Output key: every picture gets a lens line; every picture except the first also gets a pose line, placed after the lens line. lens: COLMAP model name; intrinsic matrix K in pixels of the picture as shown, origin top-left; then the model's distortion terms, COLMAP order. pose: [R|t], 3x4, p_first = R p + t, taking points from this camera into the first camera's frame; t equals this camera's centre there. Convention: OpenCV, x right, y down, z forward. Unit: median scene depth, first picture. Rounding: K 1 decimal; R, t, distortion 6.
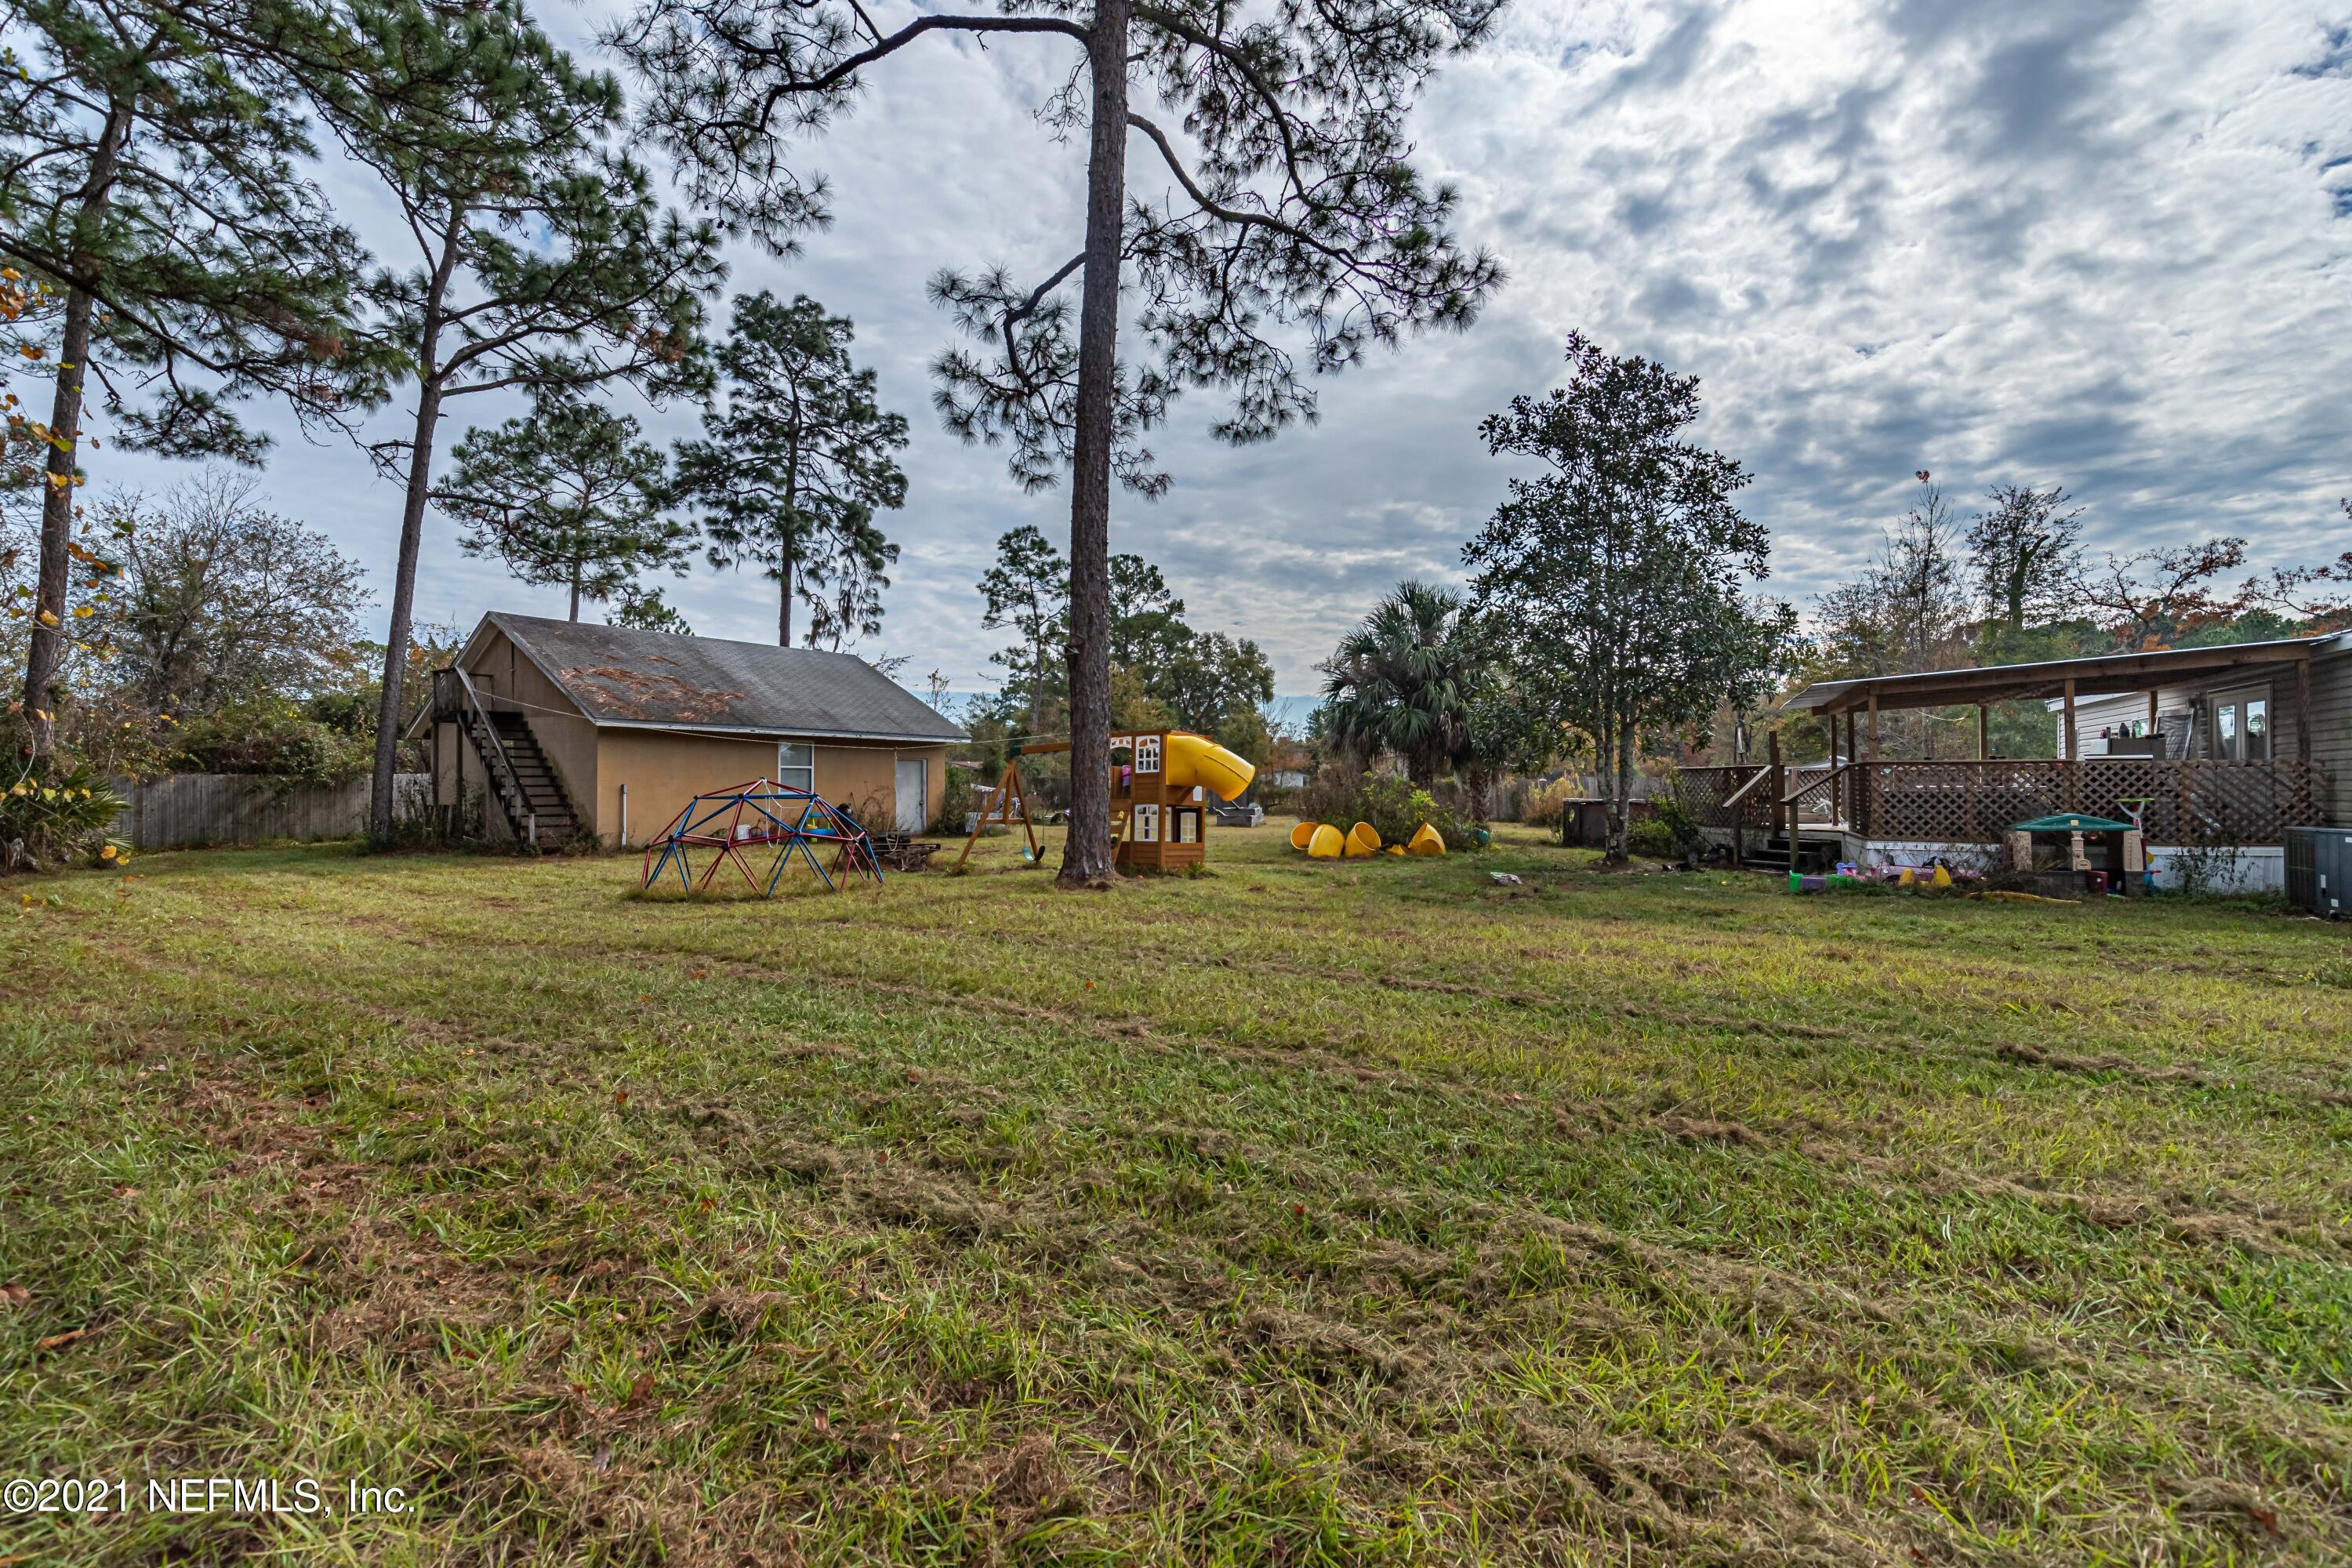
lens RADIAL K [[1057.8, 0, 1176.0], [0, 1057.8, 784.0], [0, 0, 1]] dist [0.008404, -0.000772]
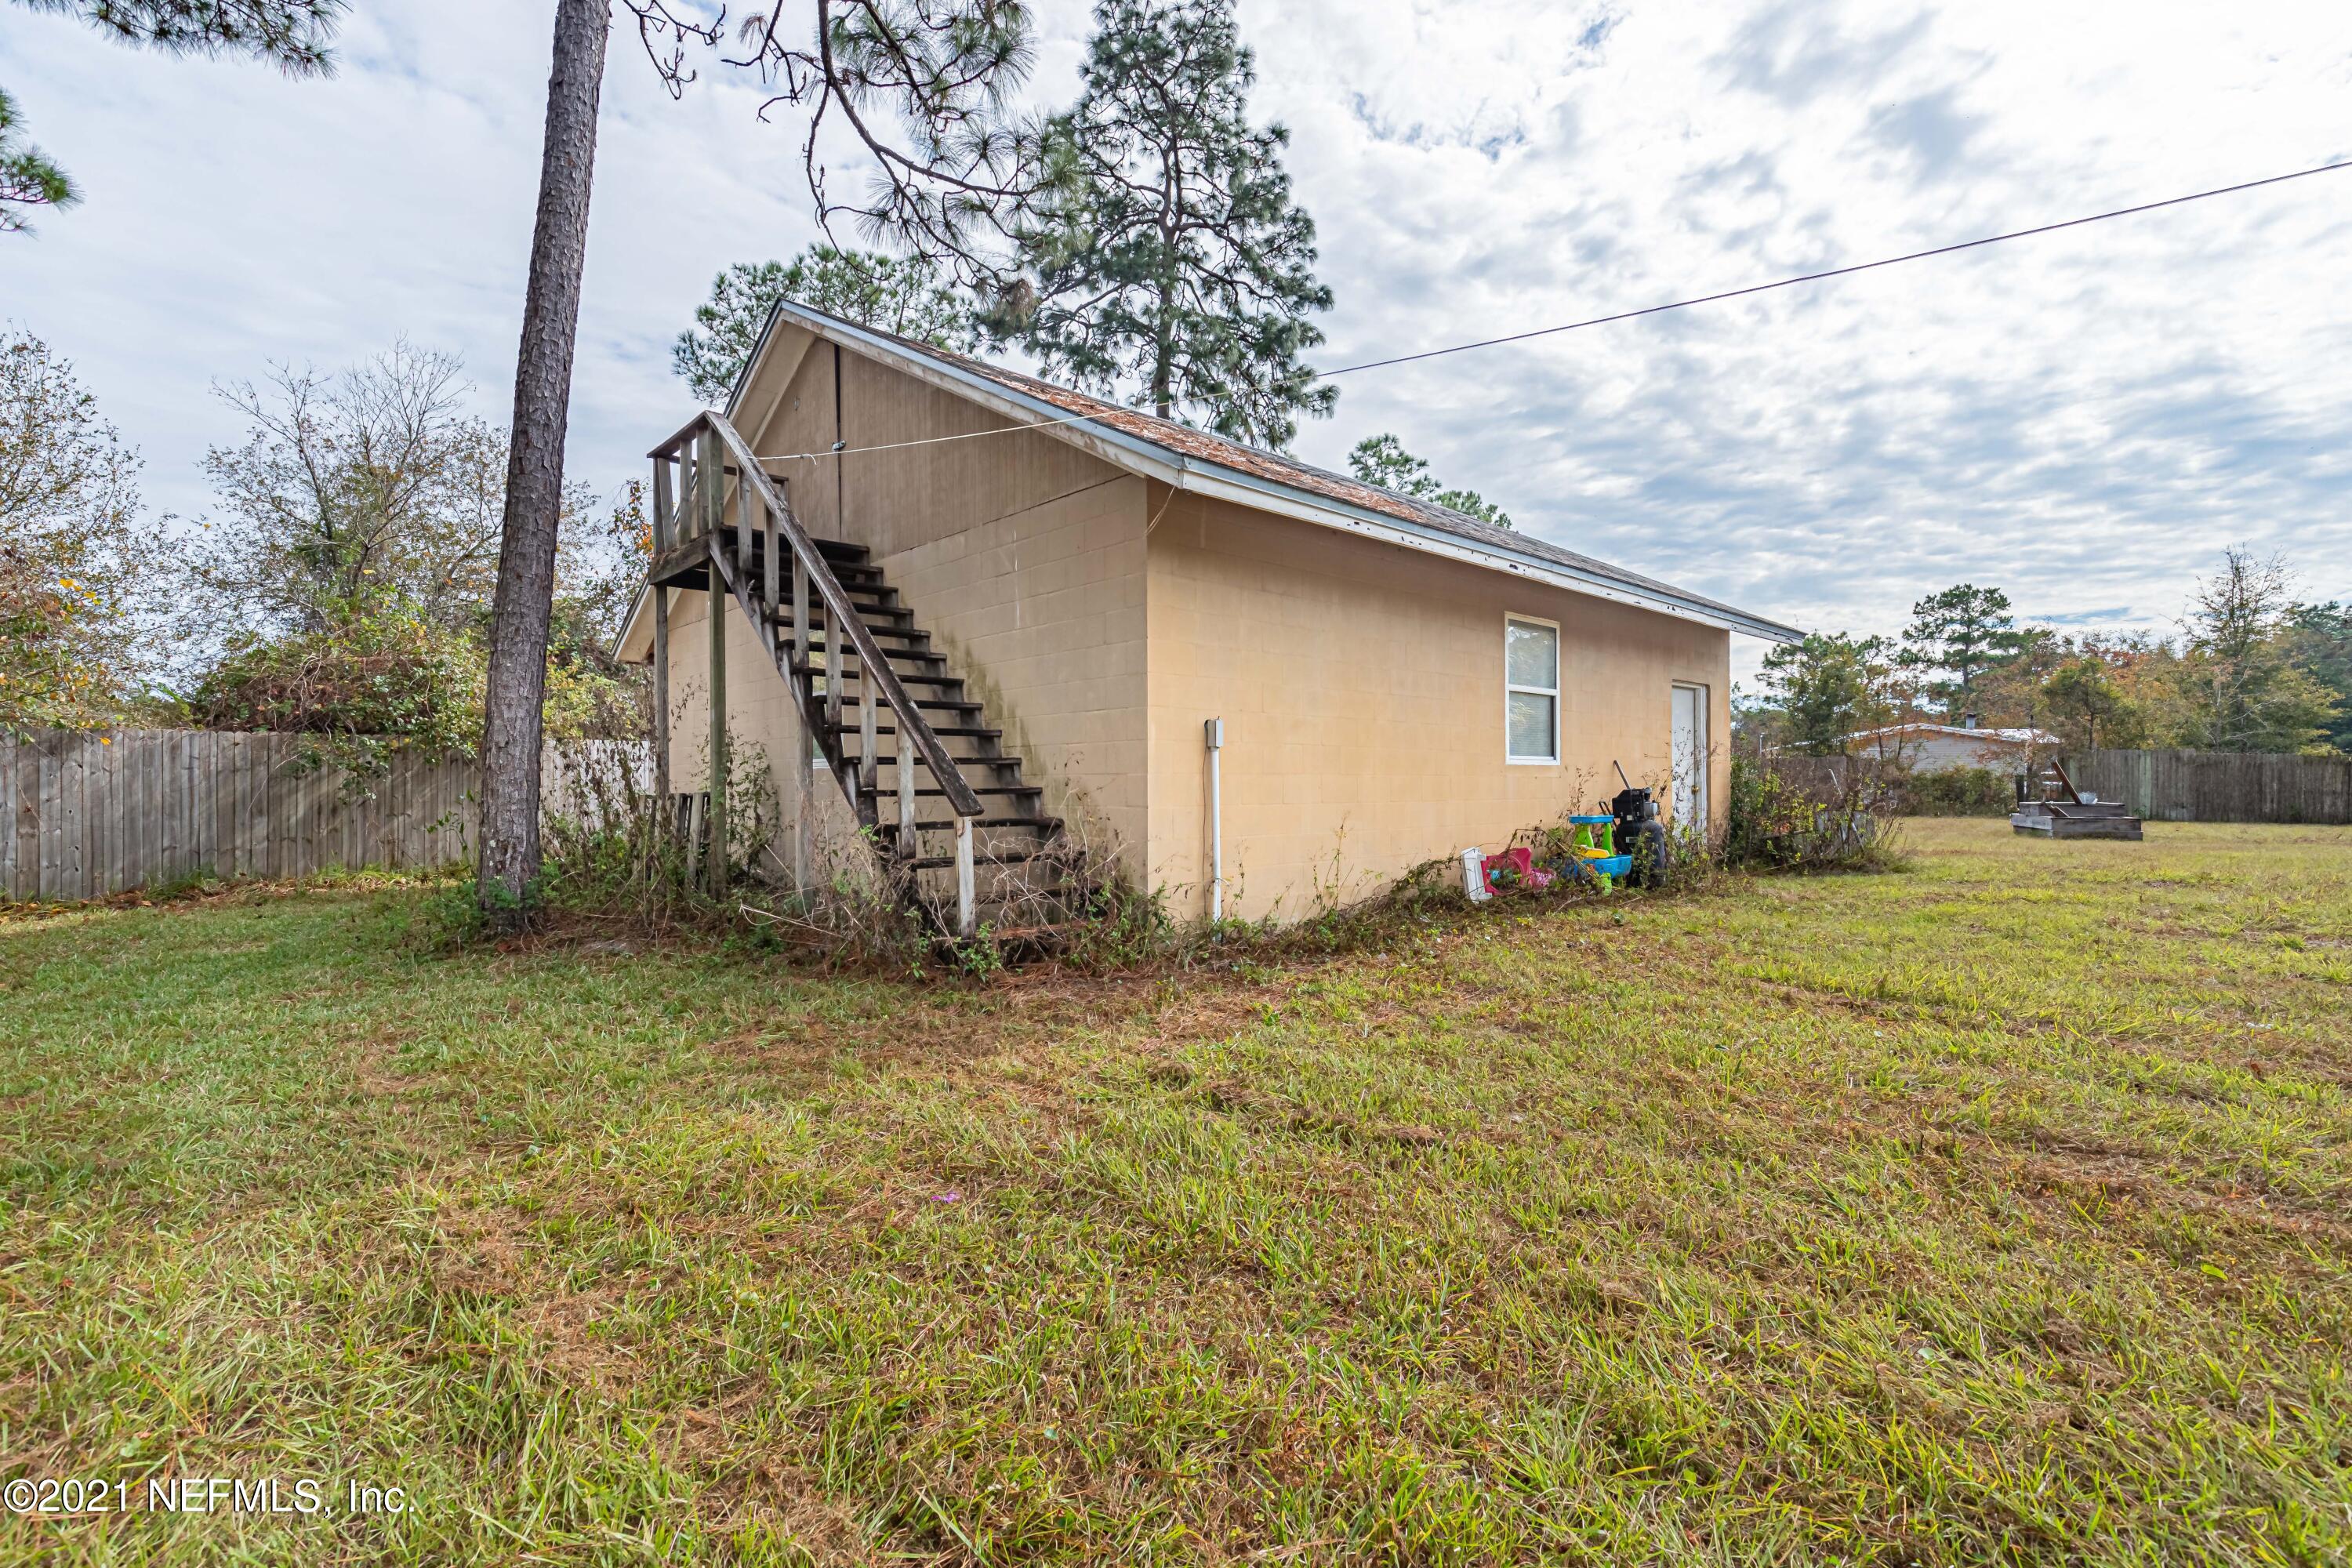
lens RADIAL K [[1057.8, 0, 1176.0], [0, 1057.8, 784.0], [0, 0, 1]] dist [0.008404, -0.000772]
pose [[0.984421, -0.008366, -0.175631, -0.432976], [0.008306, 0.999965, -0.001075, 0.017216], [0.175634, -0.000401, 0.984455, 0.634745]]
